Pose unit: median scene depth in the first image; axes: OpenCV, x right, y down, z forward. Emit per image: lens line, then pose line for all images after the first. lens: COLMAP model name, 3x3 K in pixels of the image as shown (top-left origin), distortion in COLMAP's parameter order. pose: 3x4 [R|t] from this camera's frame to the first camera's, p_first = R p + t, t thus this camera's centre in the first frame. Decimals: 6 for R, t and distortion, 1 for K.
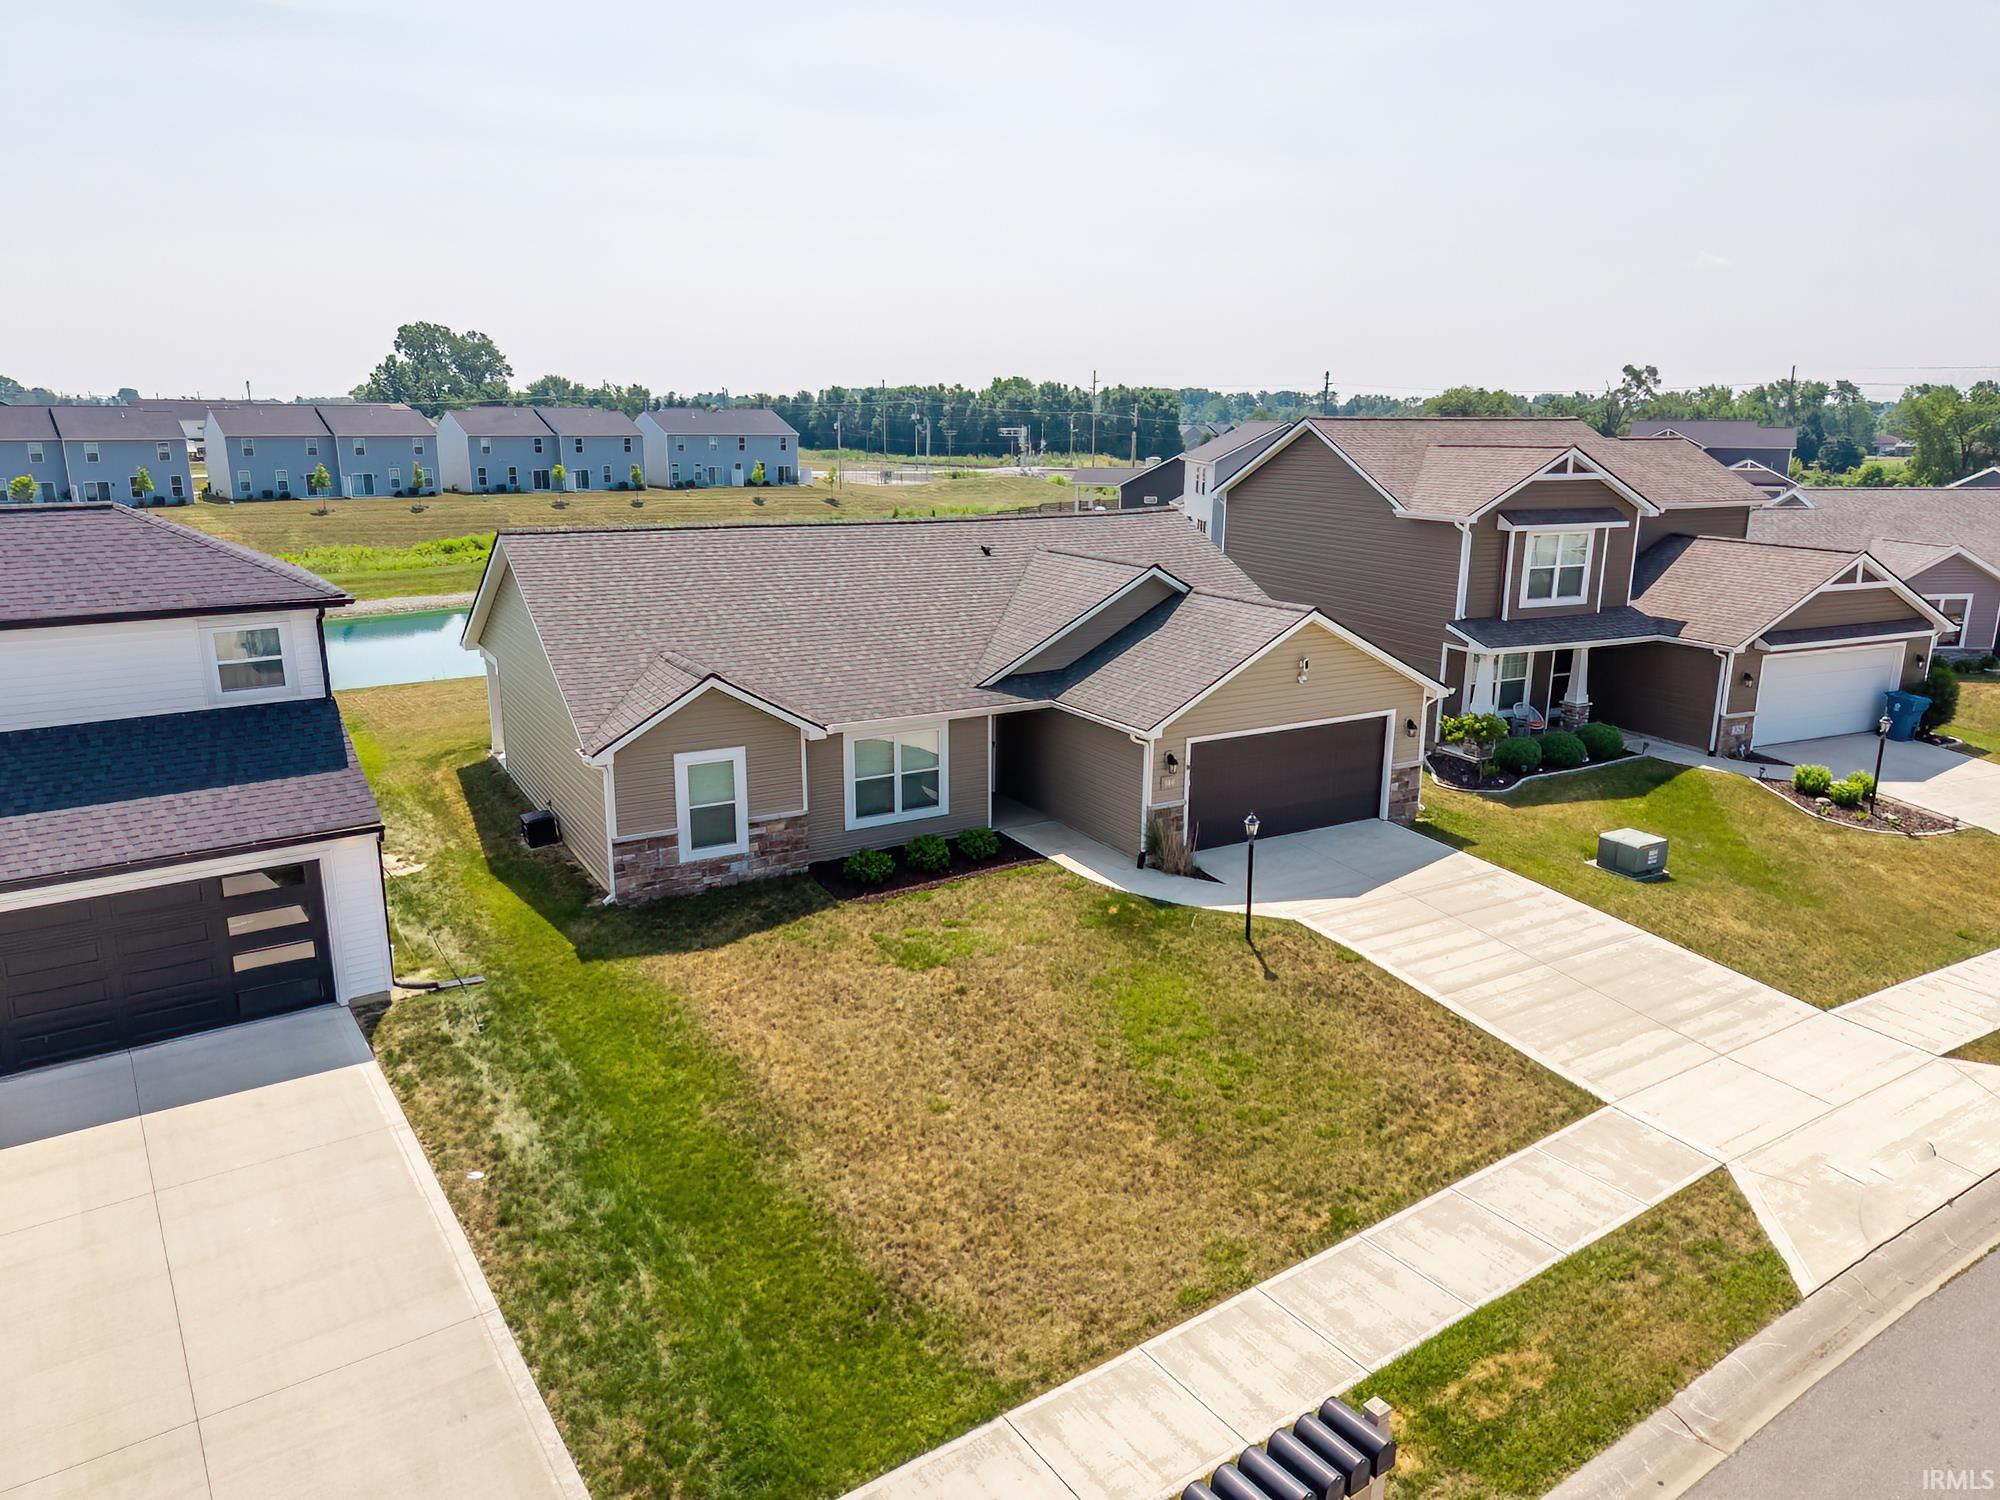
lens RADIAL K [[1338.6, 0, 996.1], [0, 1338.6, 758.7], [0, 0, 1]] dist [0.026260, -0.034698]
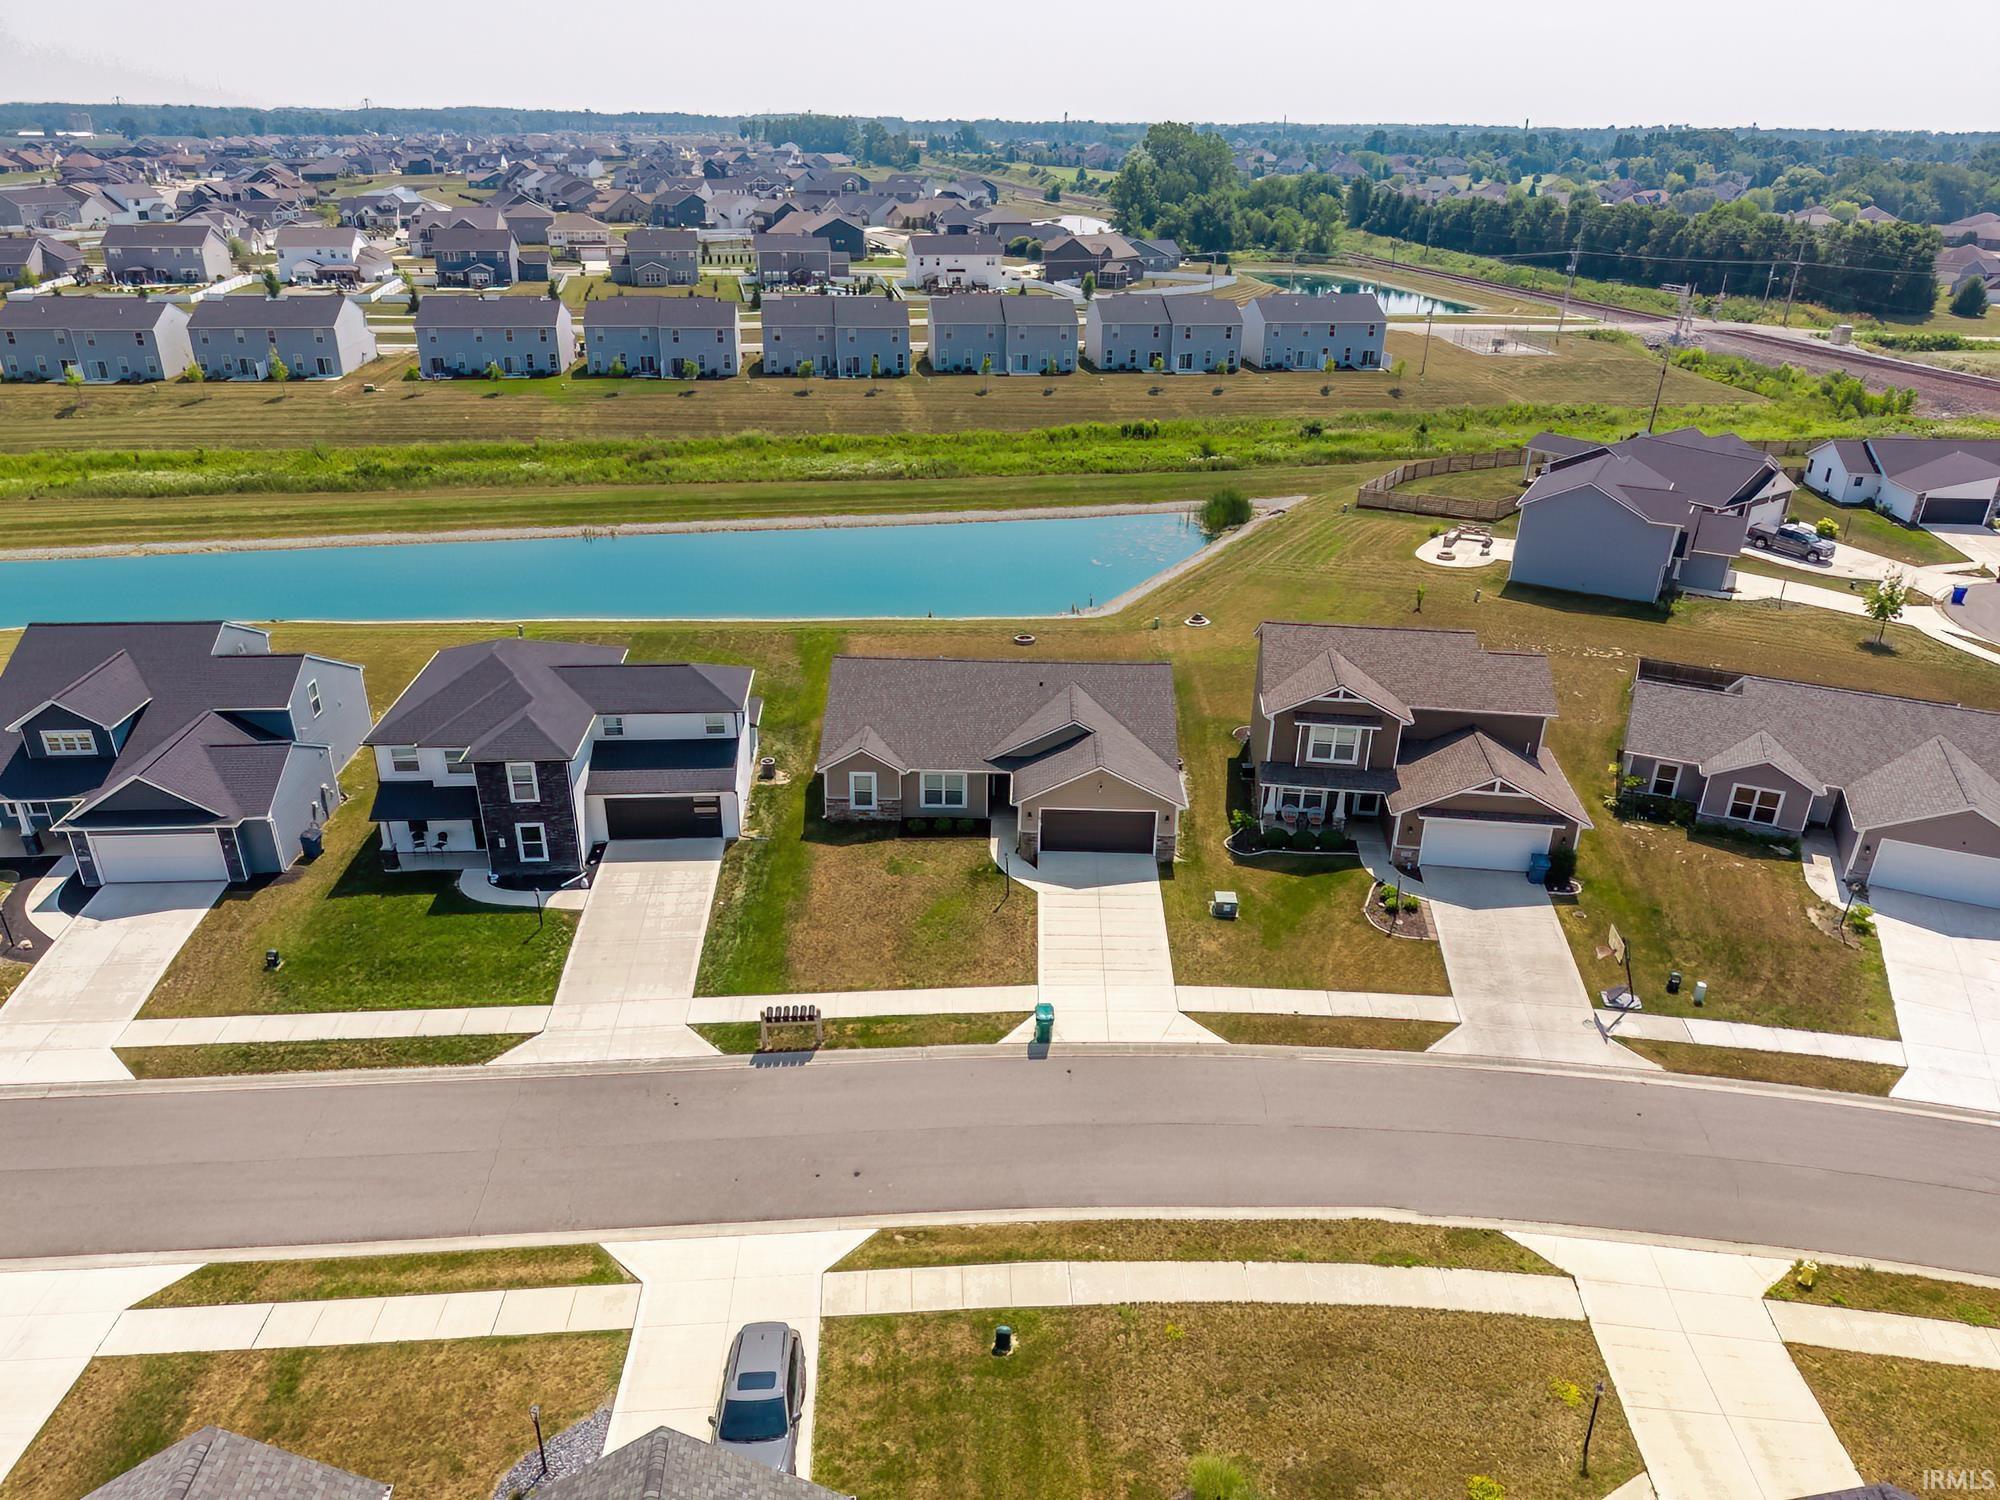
lens RADIAL K [[1338.6, 0, 996.1], [0, 1338.6, 758.7], [0, 0, 1]] dist [0.026260, -0.034698]
pose [[0.853346, 0.230348, -0.467696, 1.167533], [-0.138386, 0.964996, 0.222782, -0.616157], [0.502643, -0.125387, 0.855353, -1.067078]]
